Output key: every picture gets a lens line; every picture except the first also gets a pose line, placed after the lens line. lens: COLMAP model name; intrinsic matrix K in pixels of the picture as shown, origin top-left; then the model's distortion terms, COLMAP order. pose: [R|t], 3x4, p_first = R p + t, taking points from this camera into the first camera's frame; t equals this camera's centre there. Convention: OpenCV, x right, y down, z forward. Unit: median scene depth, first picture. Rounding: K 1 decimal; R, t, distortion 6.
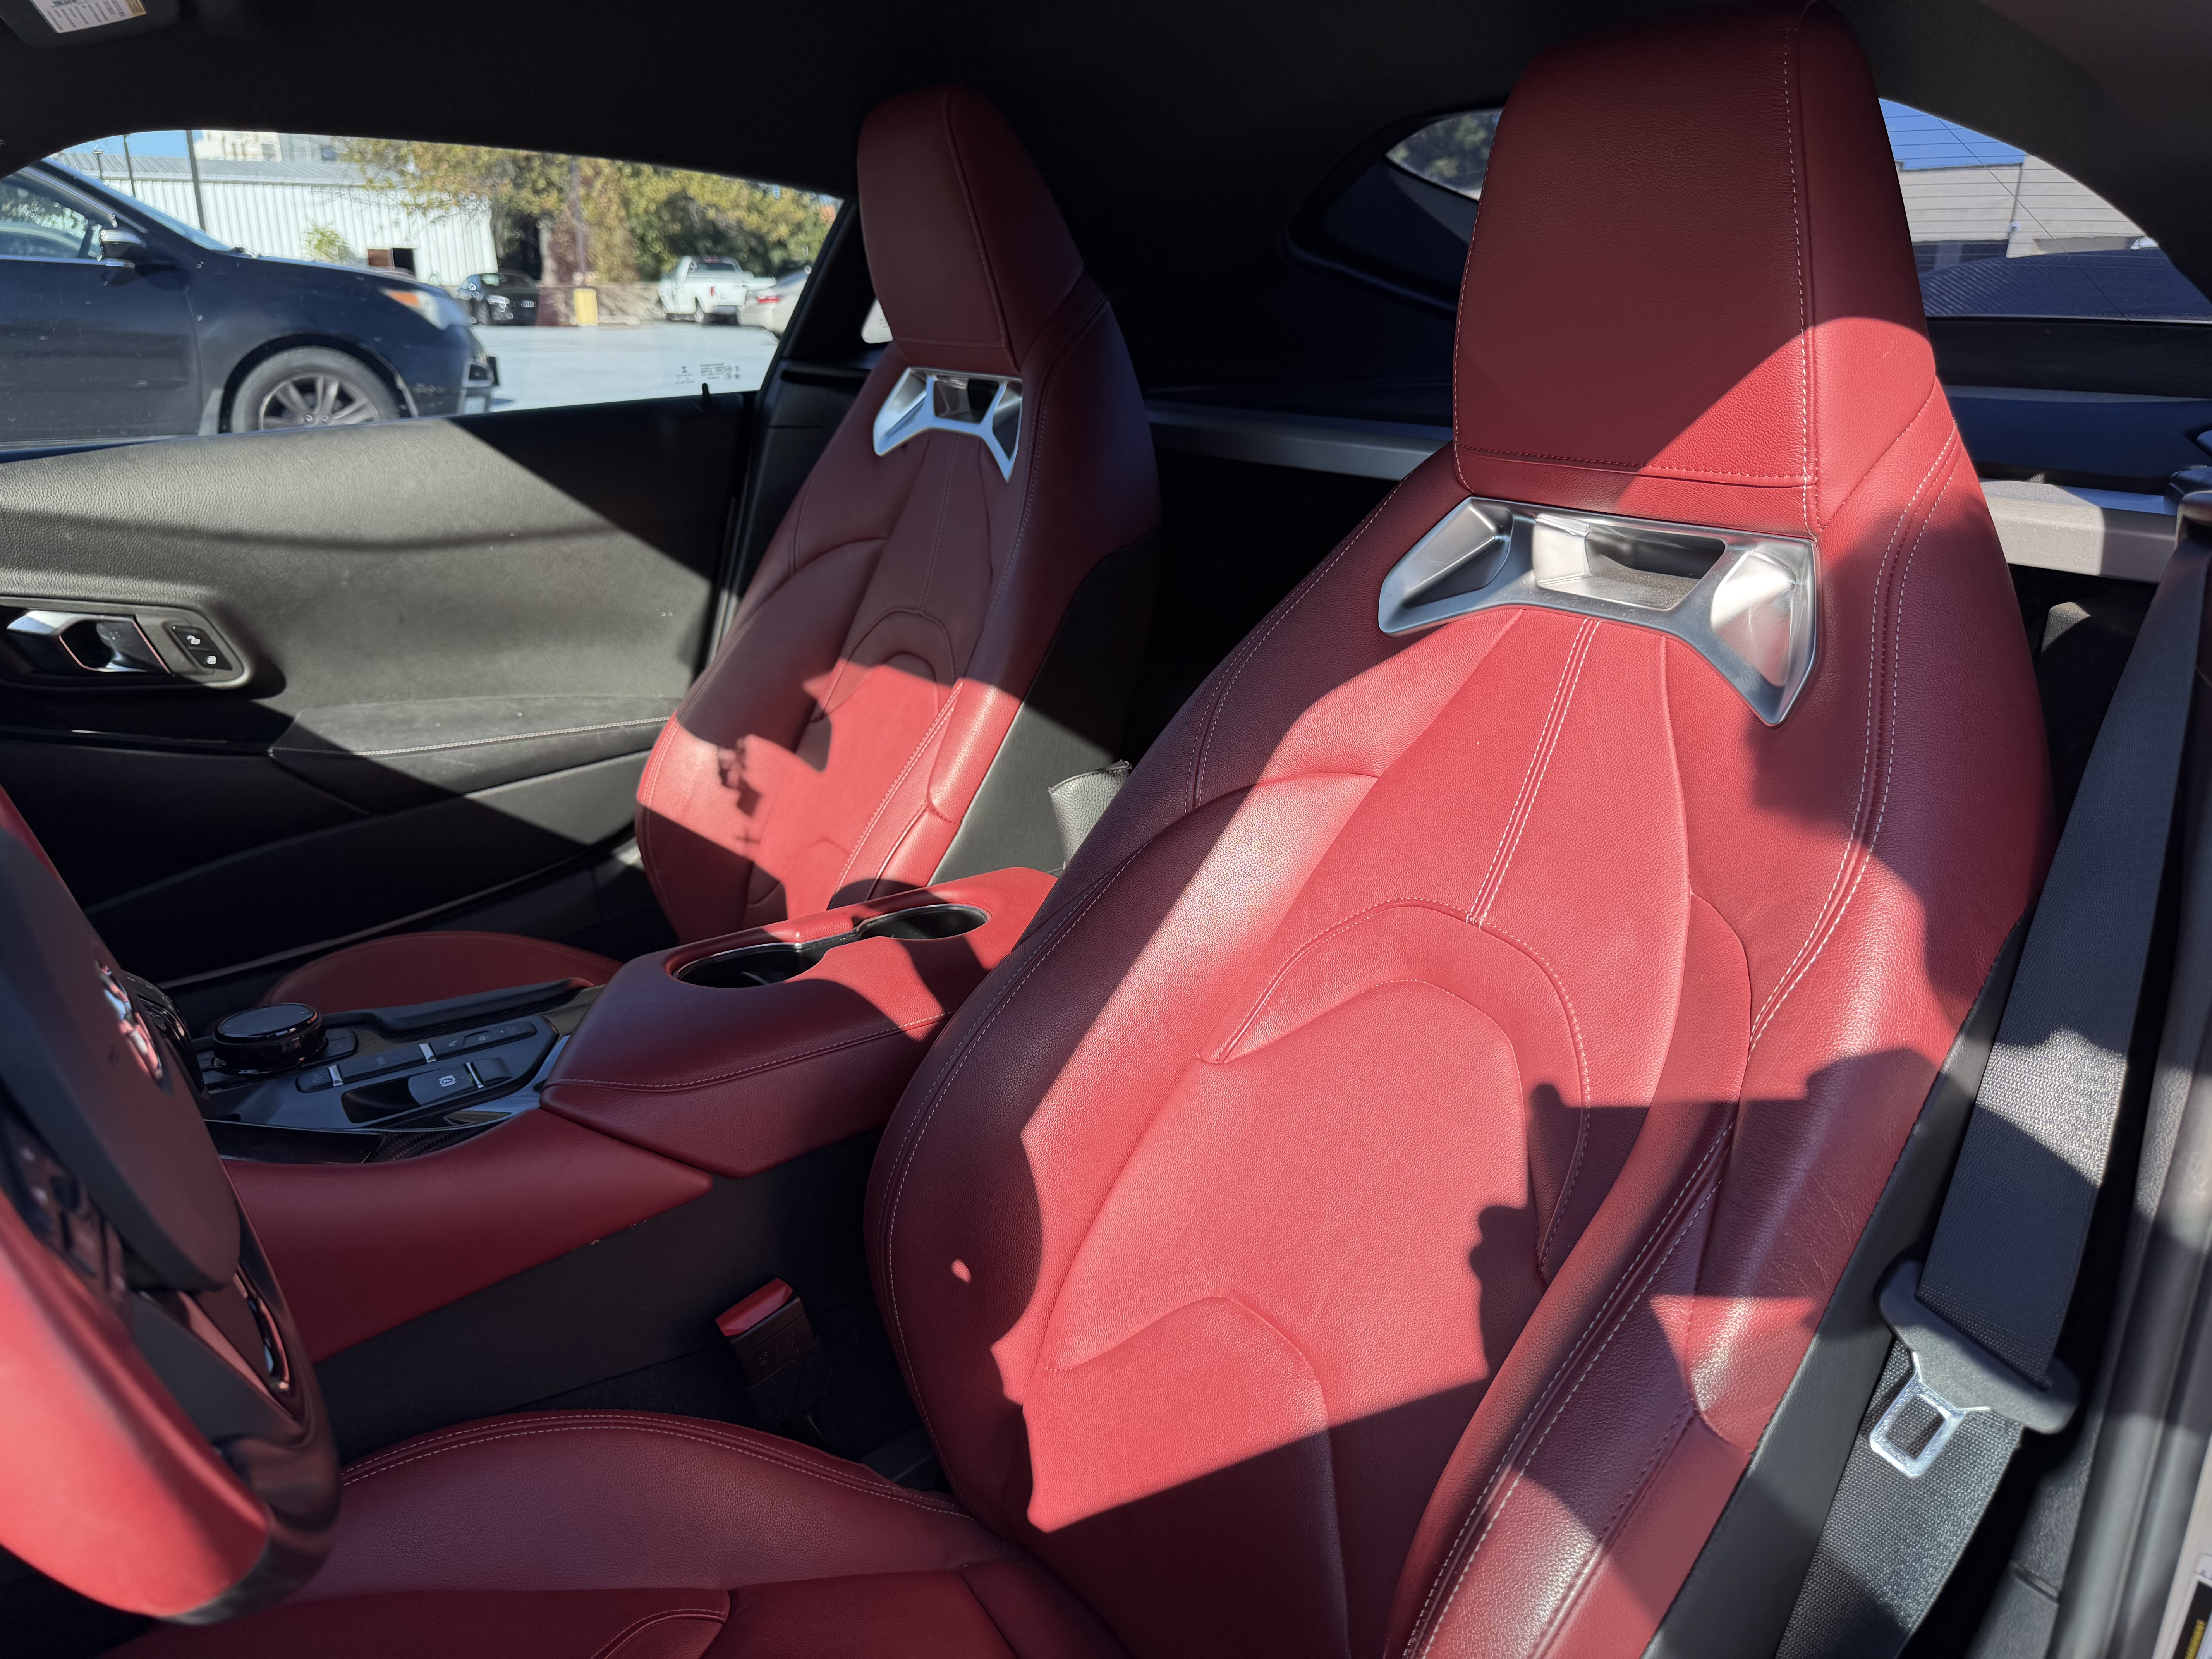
lens RADIAL K [[1567.6, 0, 1098.8], [0, 1567.6, 860.1], [0, 0, 1]] dist [0.022441, -0.039219]
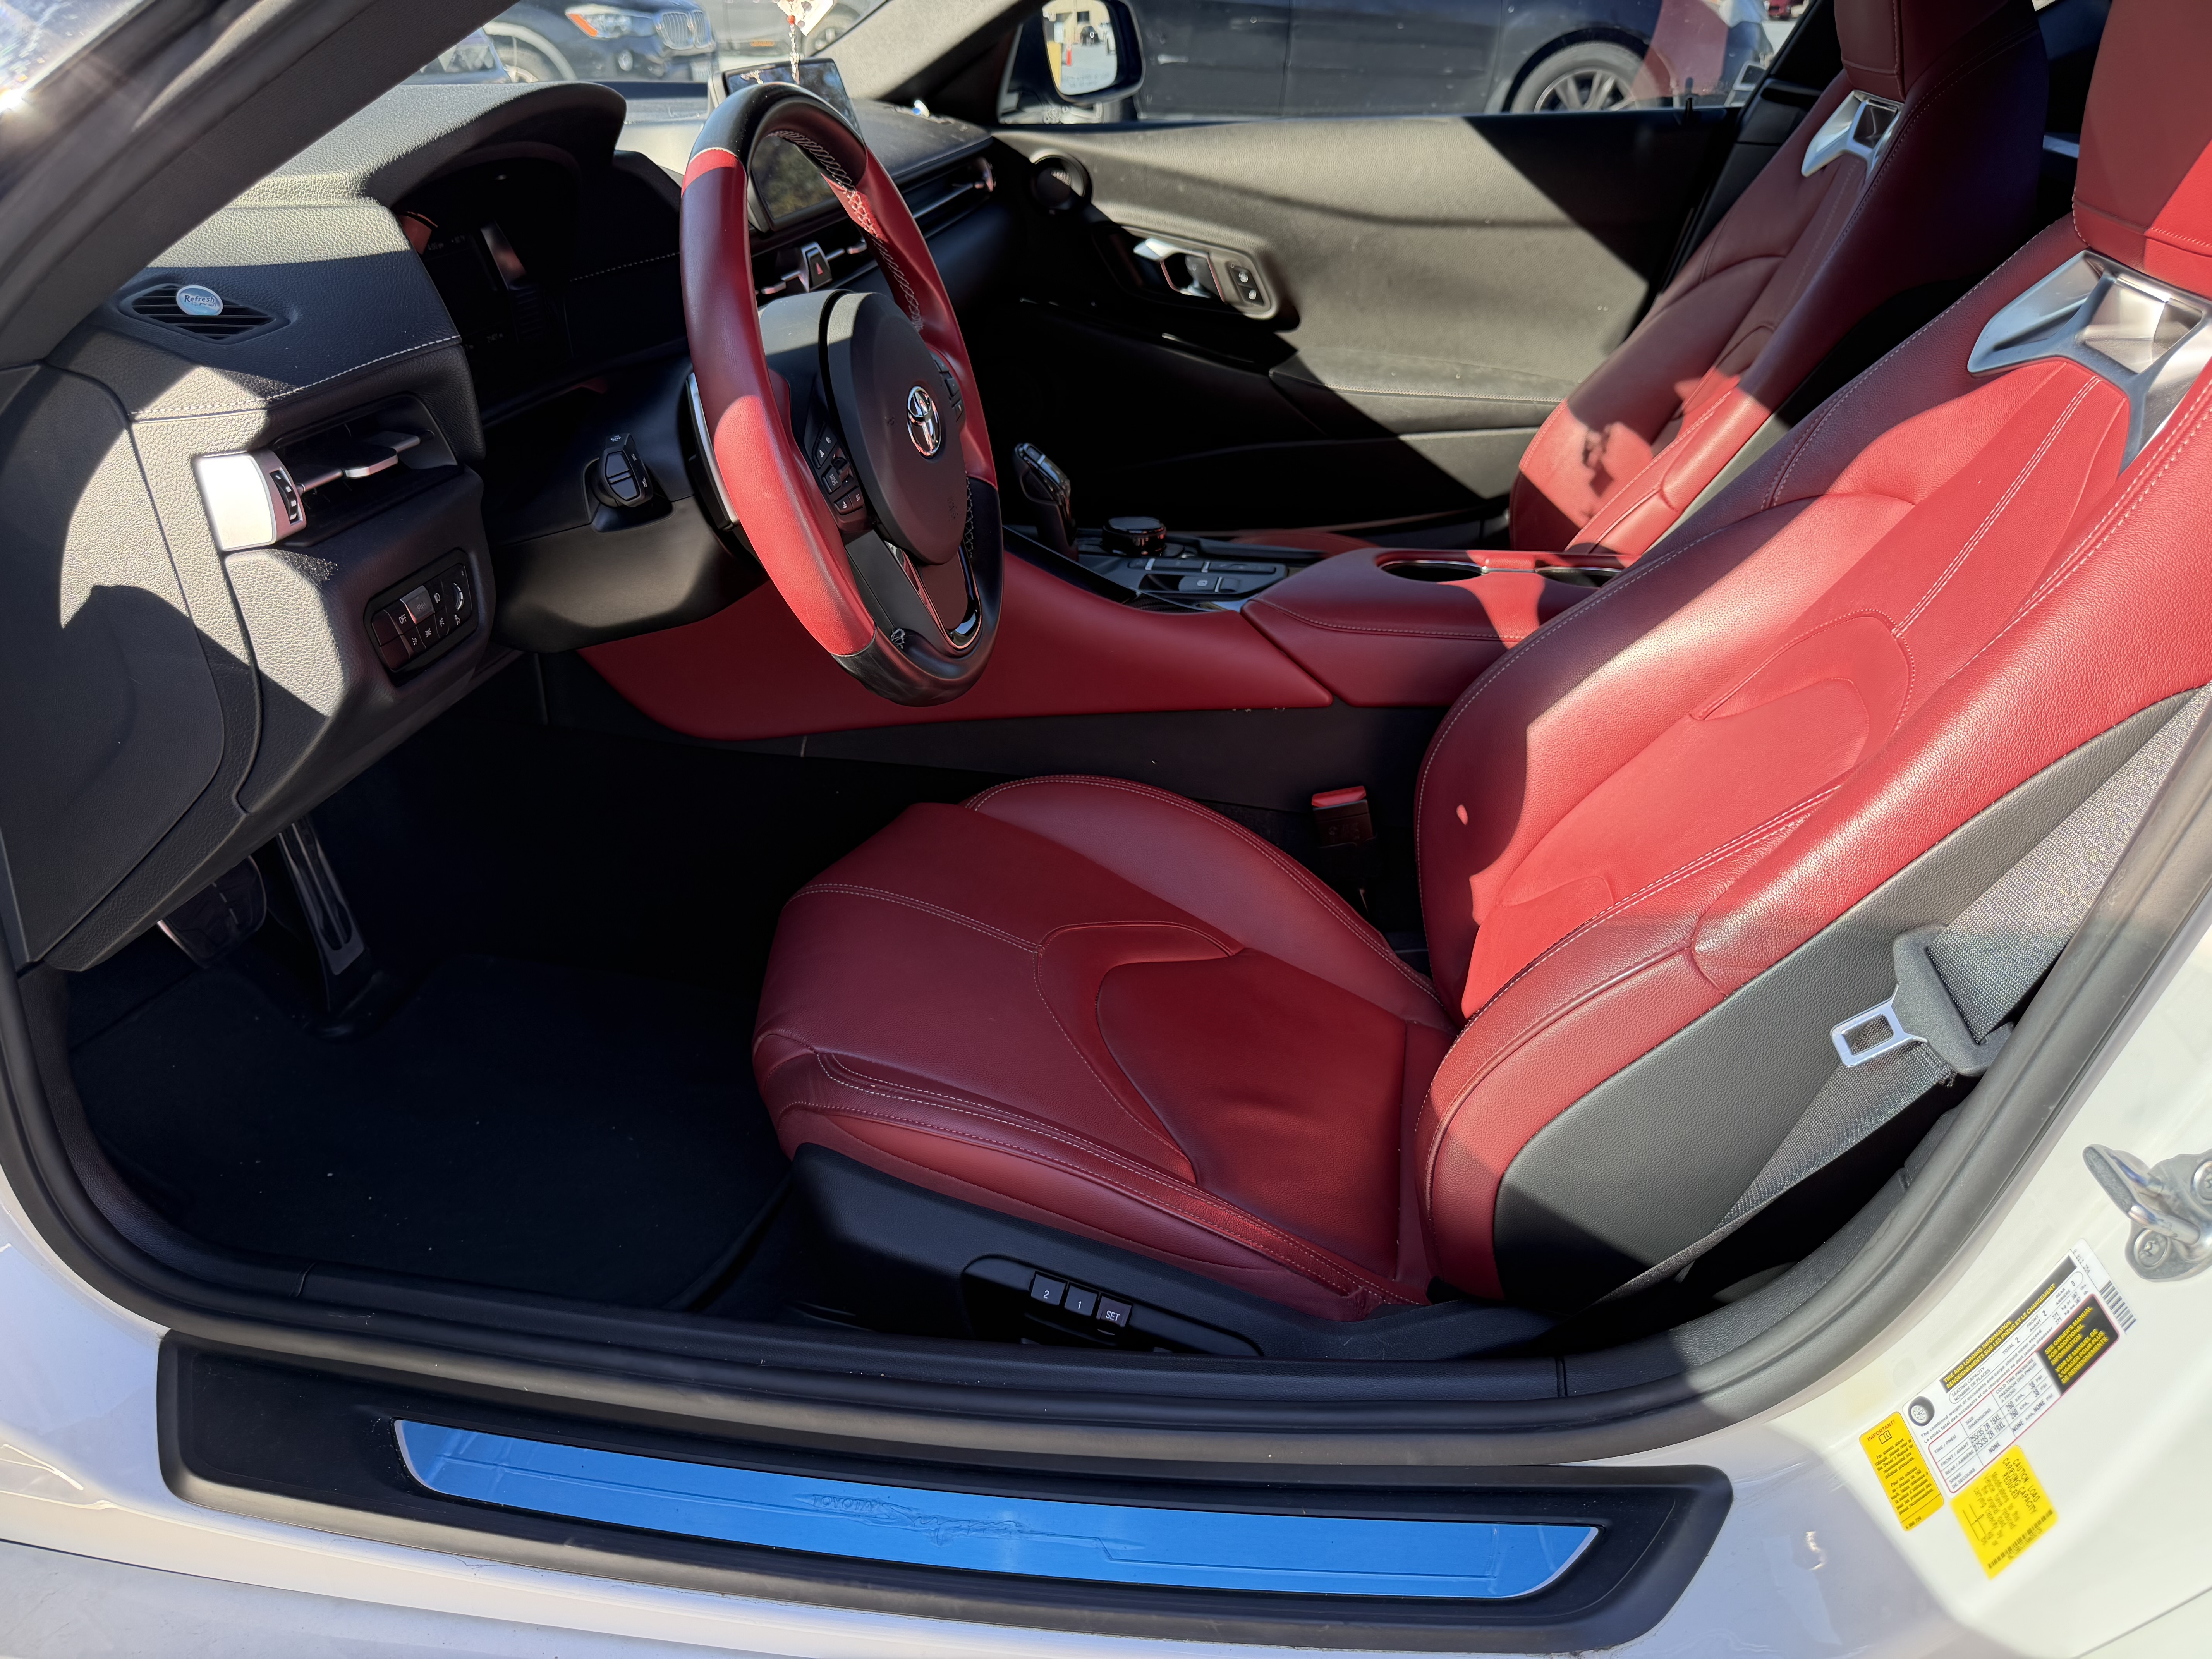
lens RADIAL K [[1567.6, 0, 1113.1], [0, 1567.6, 857.4], [0, 0, 1]] dist [0.022441, -0.039219]
pose [[0.733995, 0.335557, -0.590469, 0.294697], [-0.235566, 0.941230, 0.242066, 0.027439], [0.636994, -0.038581, 0.769903, -0.127193]]
